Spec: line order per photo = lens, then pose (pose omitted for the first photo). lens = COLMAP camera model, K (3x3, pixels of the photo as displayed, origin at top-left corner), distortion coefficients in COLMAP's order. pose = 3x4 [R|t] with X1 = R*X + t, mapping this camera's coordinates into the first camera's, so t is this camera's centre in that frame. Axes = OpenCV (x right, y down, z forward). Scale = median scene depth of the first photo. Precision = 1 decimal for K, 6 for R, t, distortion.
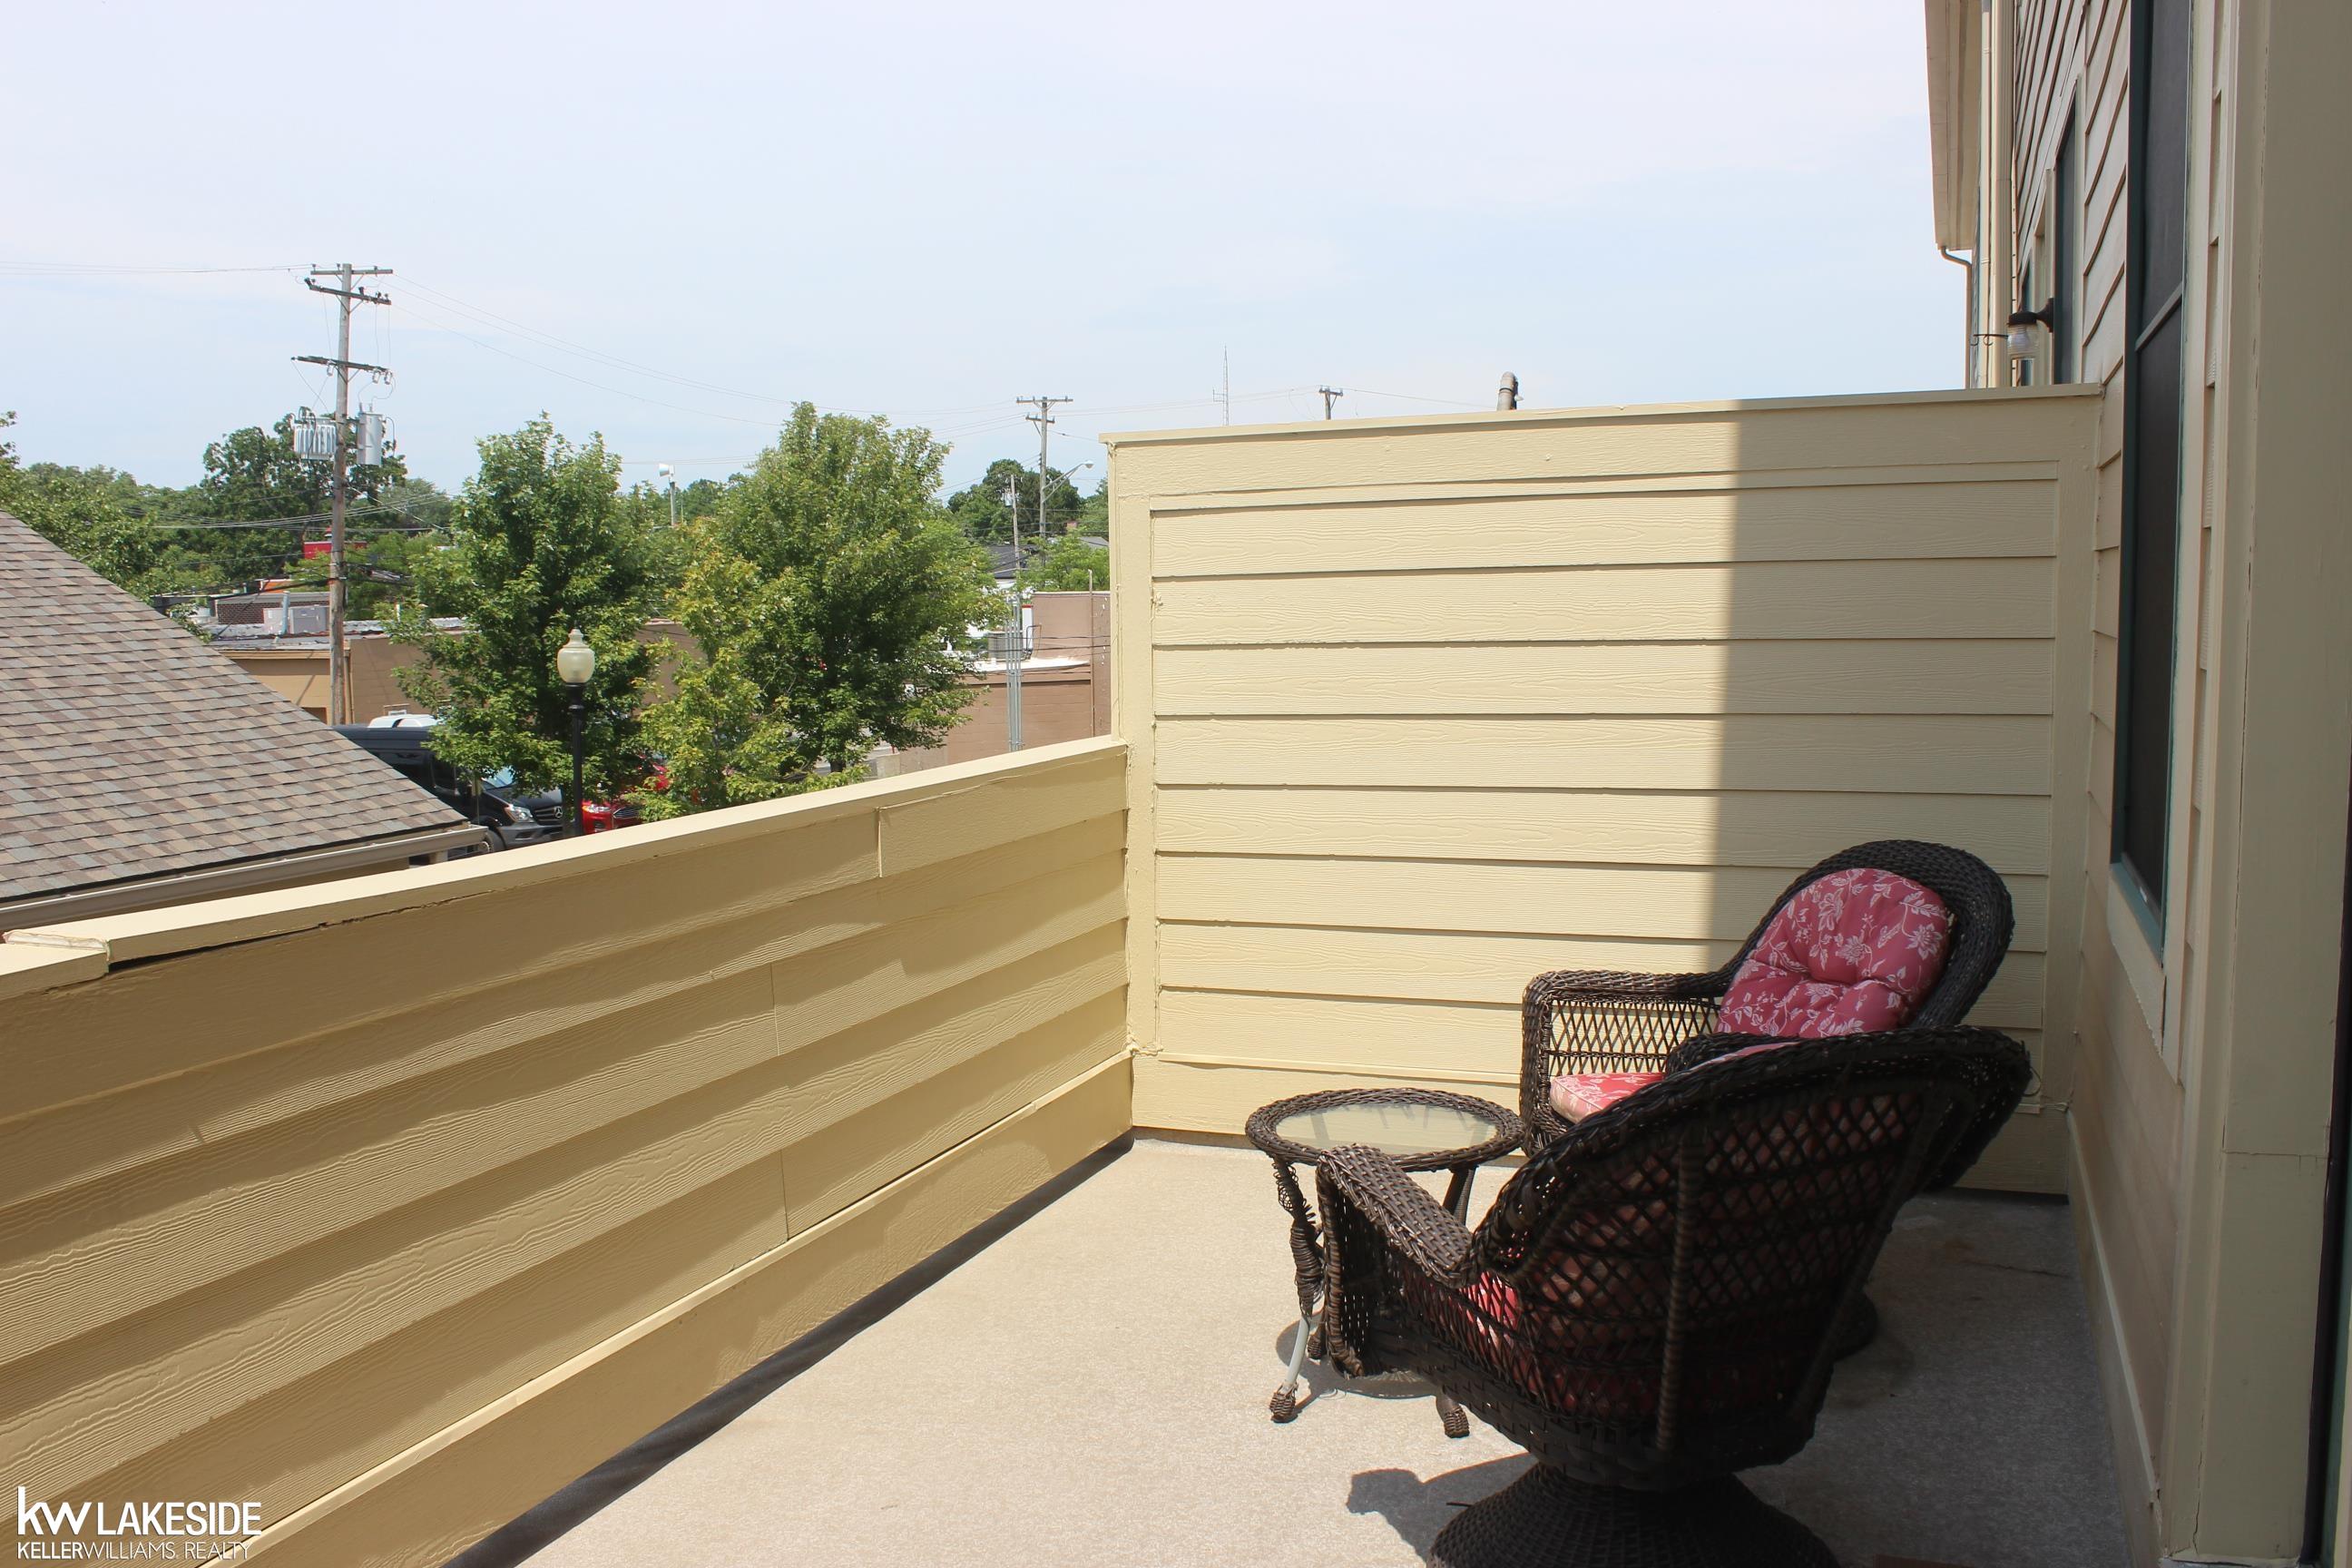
lens RADIAL K [[1947.8, 0, 1176.0], [0, 1947.8, 784.0], [0, 0, 1]] dist [-0.193437, 0.199055]
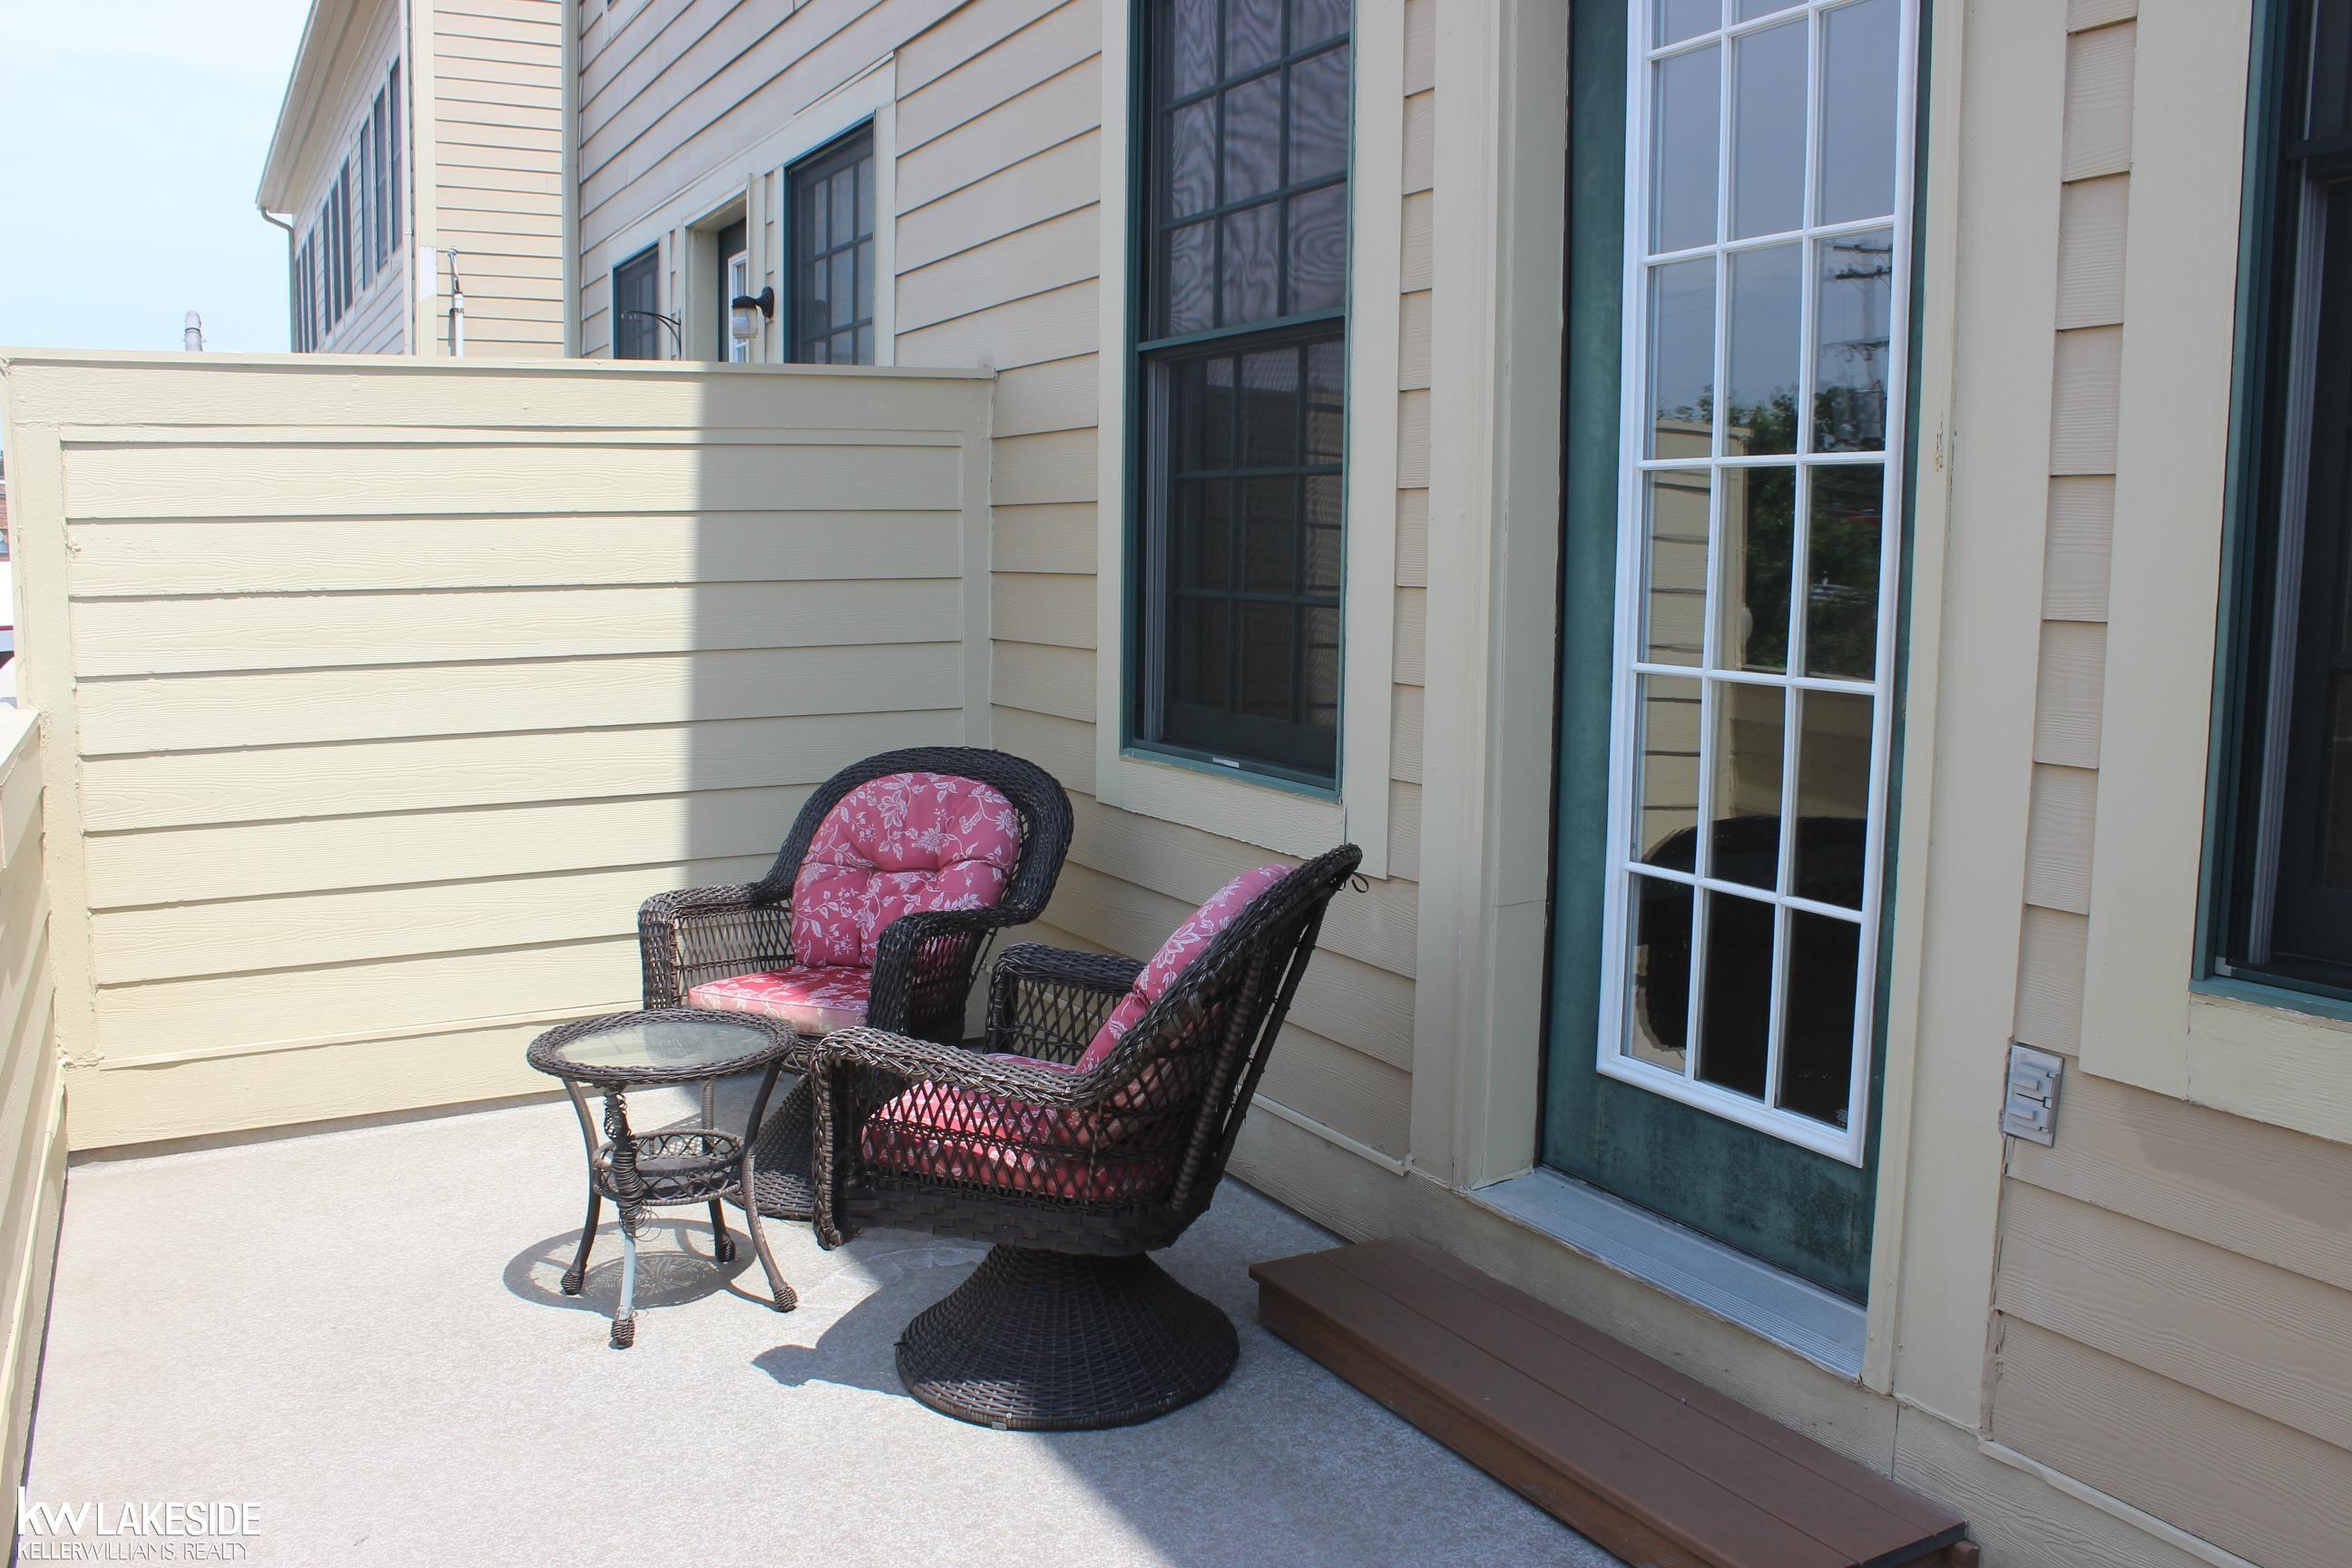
lens RADIAL K [[1947.8, 0, 1176.0], [0, 1947.8, 784.0], [0, 0, 1]] dist [-0.193437, 0.199055]
pose [[0.636653, -0.074337, 0.767559, -0.388119], [0.062648, 0.997039, 0.044598, 0.007175], [-0.768601, 0.019693, 0.639425, 0.096521]]
